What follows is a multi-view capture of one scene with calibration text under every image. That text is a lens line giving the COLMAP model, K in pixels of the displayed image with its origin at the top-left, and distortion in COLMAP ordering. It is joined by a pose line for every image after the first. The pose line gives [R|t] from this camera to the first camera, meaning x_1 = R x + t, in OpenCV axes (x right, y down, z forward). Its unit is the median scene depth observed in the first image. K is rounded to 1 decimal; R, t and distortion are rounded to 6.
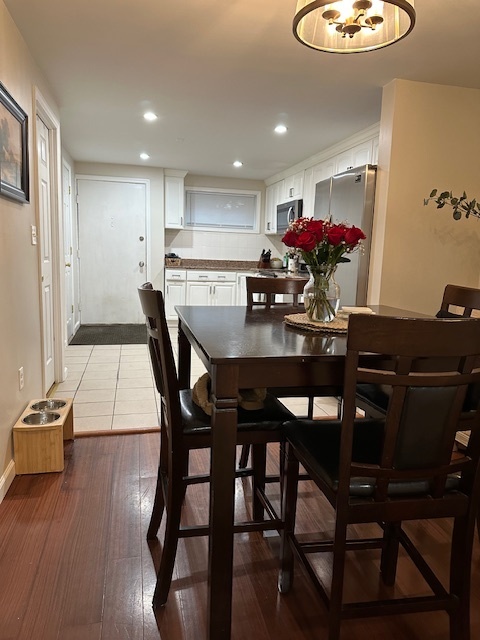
lens RADIAL K [[447.9, 0, 240.0], [0, 447.9, 320.0], [0, 0, 1]] dist [0.097062, -0.139822]
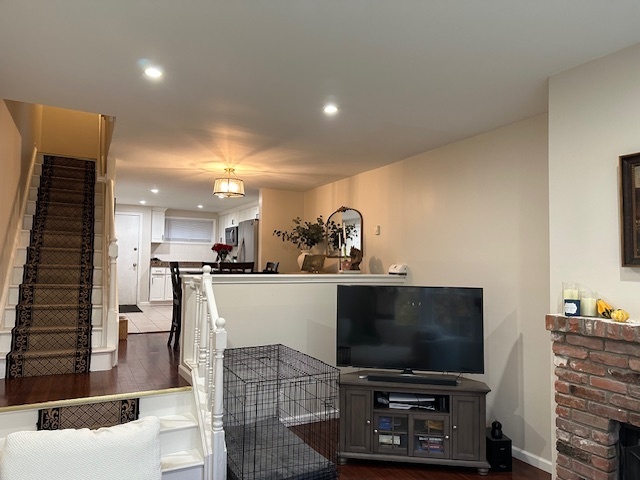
lens RADIAL K [[460.0, 0, 333.1], [0, 460.0, 242.0], [0, 0, 1]] dist [0.112796, -0.091294]
pose [[0.963685, -0.004053, 0.267010, 0.009492], [0.055081, 0.981401, -0.183899, 0.132063], [-0.261298, 0.191928, 0.945984, -0.715873]]
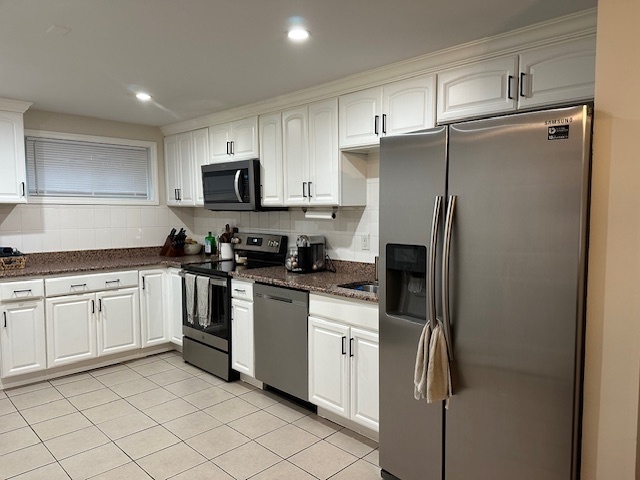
lens RADIAL K [[448.4, 0, 320.0], [0, 448.4, 240.0], [0, 0, 1]] dist [0.106980, -0.142530]
pose [[0.849359, -0.071194, 0.522991, -0.121229], [0.108813, 0.993195, -0.041515, -0.097112], [-0.516477, 0.092169, 0.851326, 0.348278]]
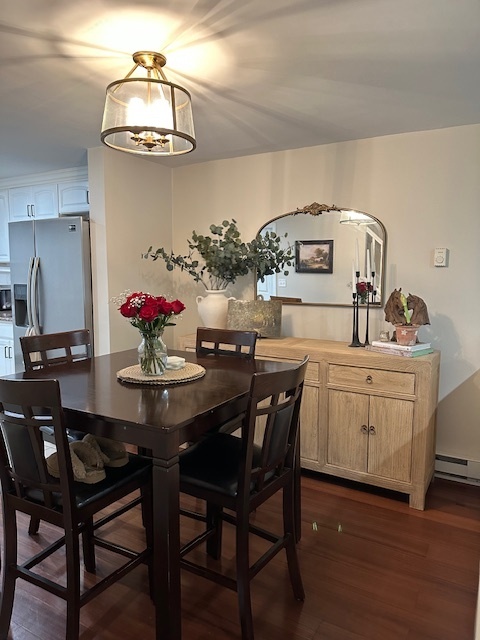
lens RADIAL K [[447.9, 0, 240.0], [0, 447.9, 320.0], [0, 0, 1]] dist [0.097062, -0.139822]
pose [[0.682931, -0.103315, 0.723140, -0.131865], [0.121497, 0.992224, 0.027017, -0.036877], [-0.720308, 0.069409, 0.690173, -0.007138]]
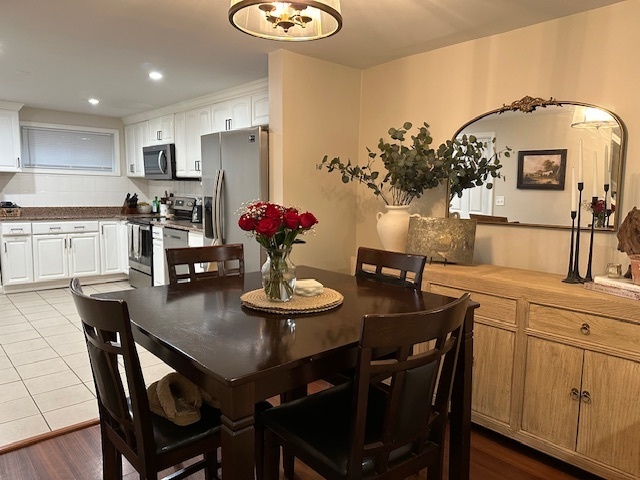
lens RADIAL K [[447.9, 0, 325.0], [0, 447.9, 243.0], [0, 0, 1]] dist [0.097062, -0.139822]
pose [[0.873136, -0.074990, 0.481674, -0.053466], [0.083580, 0.996494, 0.003635, -0.030327], [-0.480258, 0.037084, 0.876343, 0.010550]]
